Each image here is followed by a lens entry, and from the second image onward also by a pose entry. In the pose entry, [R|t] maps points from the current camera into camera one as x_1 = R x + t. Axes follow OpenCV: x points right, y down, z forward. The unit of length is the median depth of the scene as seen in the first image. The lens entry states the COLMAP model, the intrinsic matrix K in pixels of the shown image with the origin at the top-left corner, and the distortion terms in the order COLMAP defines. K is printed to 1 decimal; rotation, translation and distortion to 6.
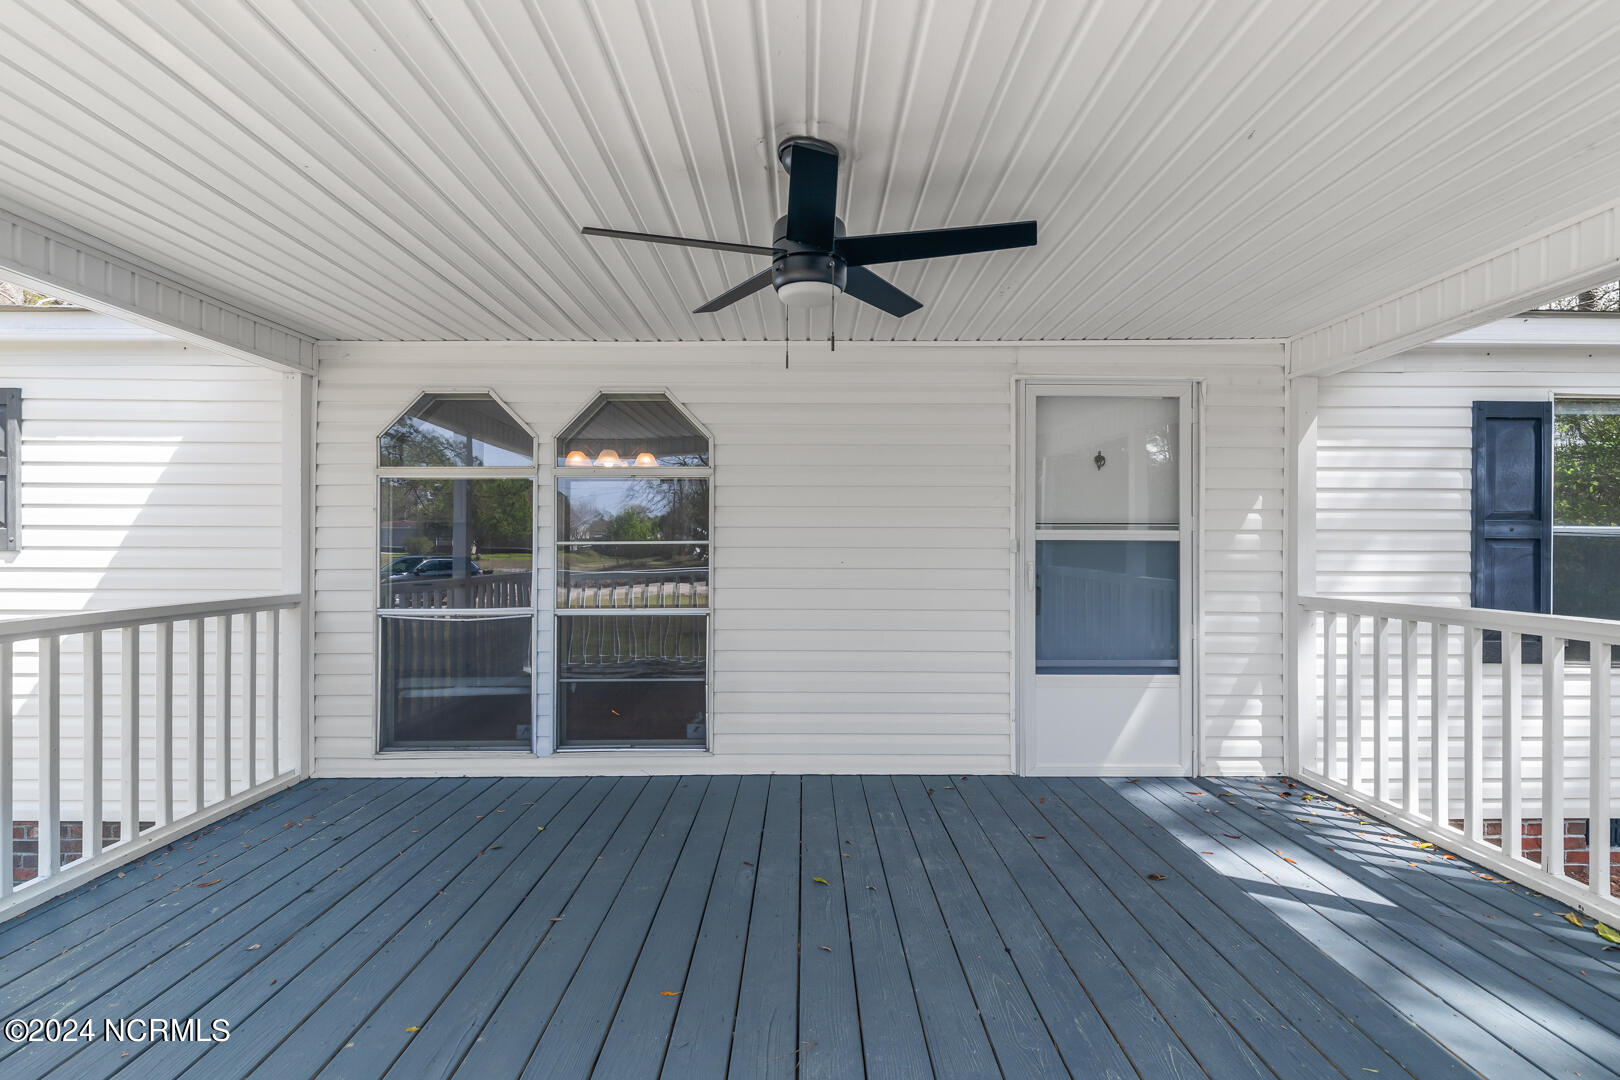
lens RADIAL K [[795.2, 0, 808.2], [0, 795.2, 538.1], [0, 0, 1]] dist [0.008371, -0.003145]
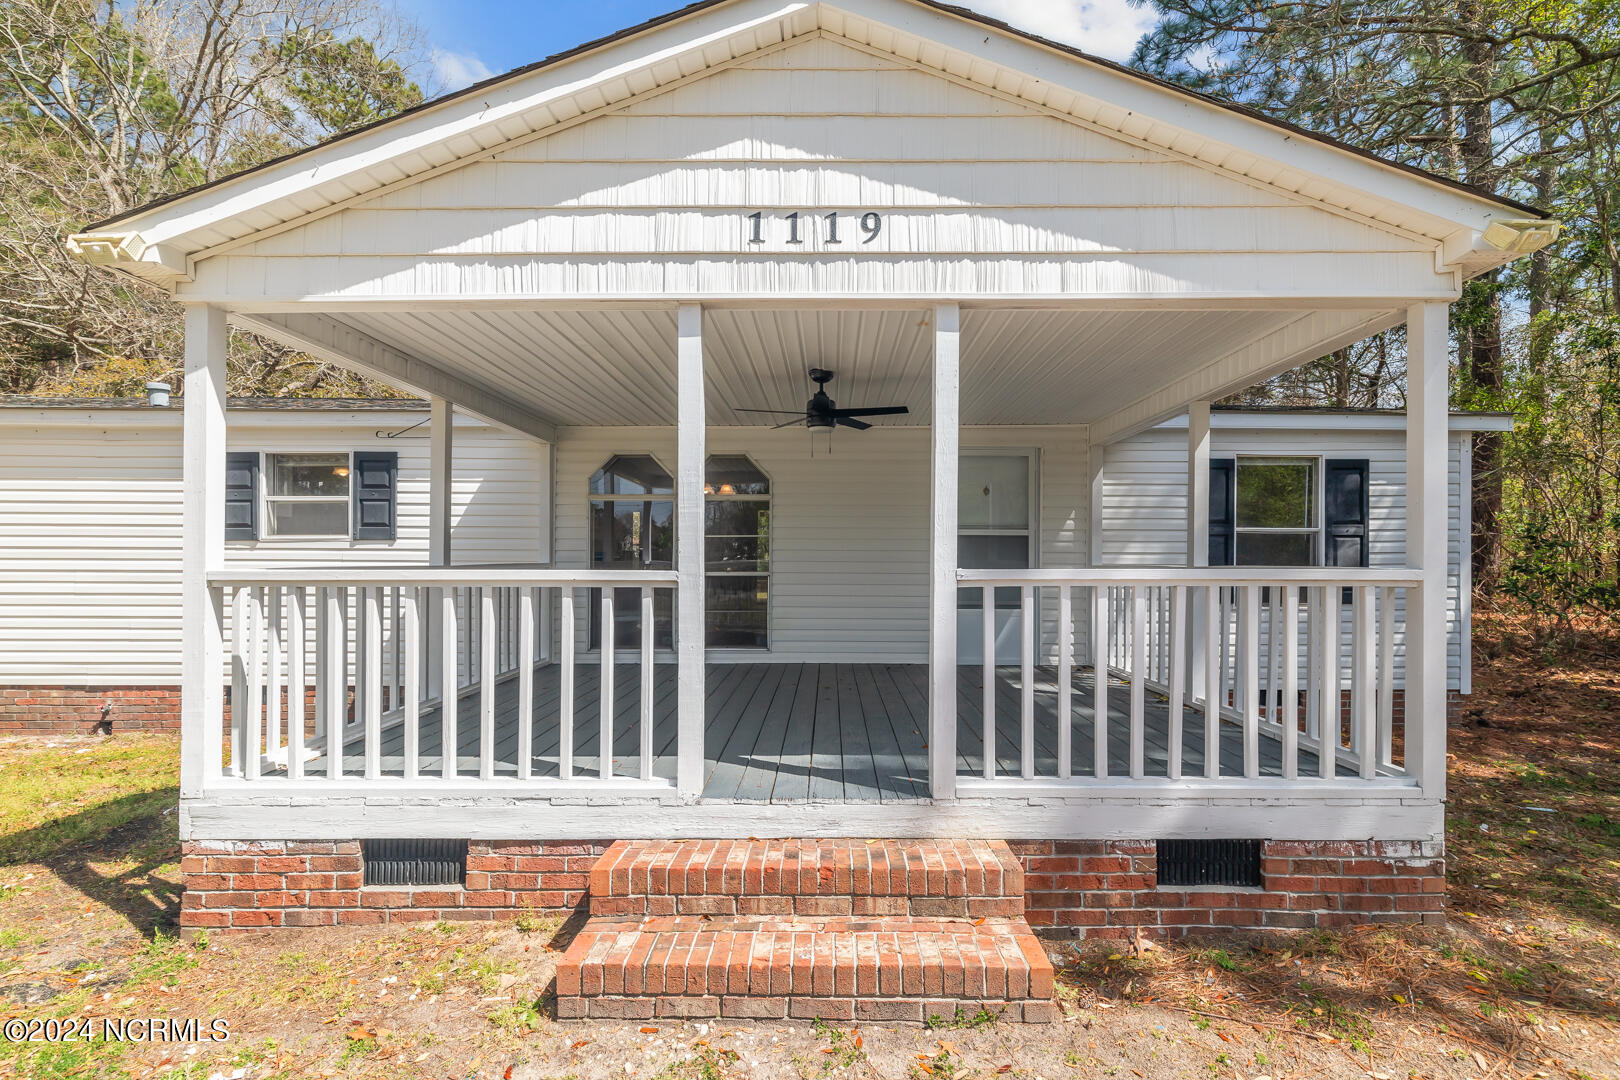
lens RADIAL K [[741.6, 0, 823.1], [0, 741.6, 552.9], [0, 0, 1]] dist [0.012220, -0.003047]
pose [[0.999920, 0.002020, -0.012448, 0.019621], [-0.001937, 0.999976, 0.006651, 0.032592], [0.012461, -0.006626, 0.999900, -0.698223]]
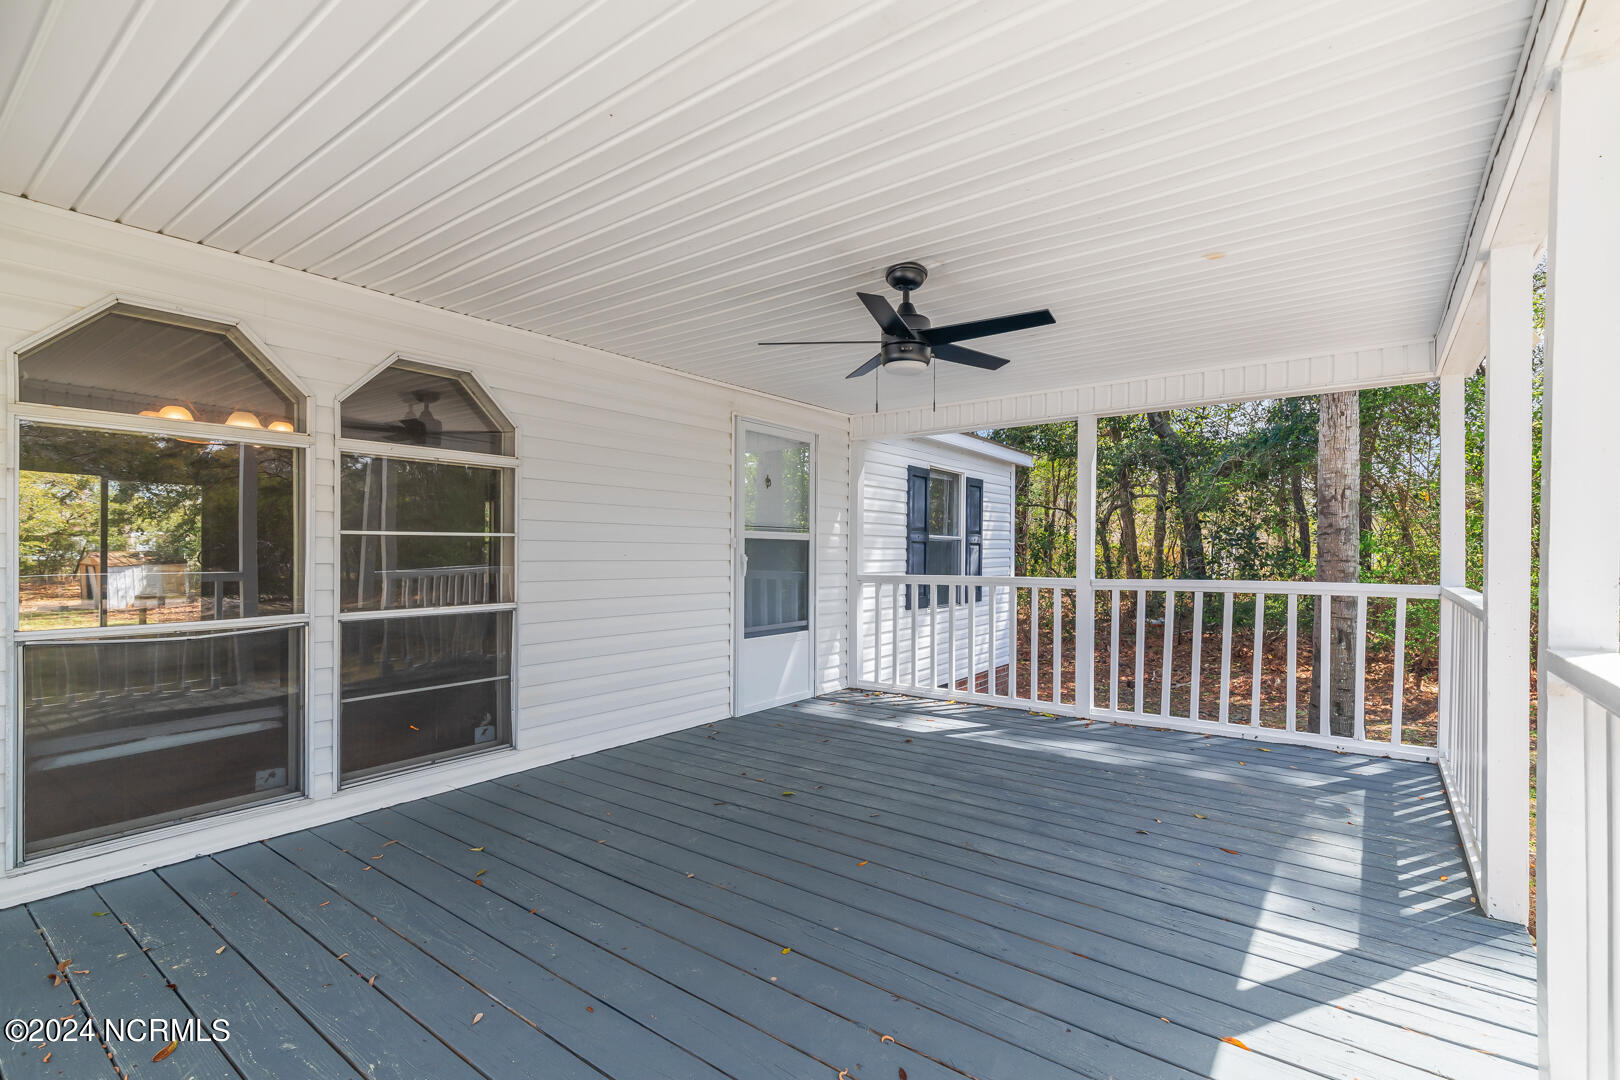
lens RADIAL K [[741.6, 0, 817.6], [0, 741.6, 545.8], [0, 0, 1]] dist [0.012220, -0.003047]
pose [[0.598154, 0.008391, 0.801337, -0.635947], [-0.011394, 0.999933, -0.001965, 0.016586], [-0.801300, -0.007955, 0.598209, 0.158850]]
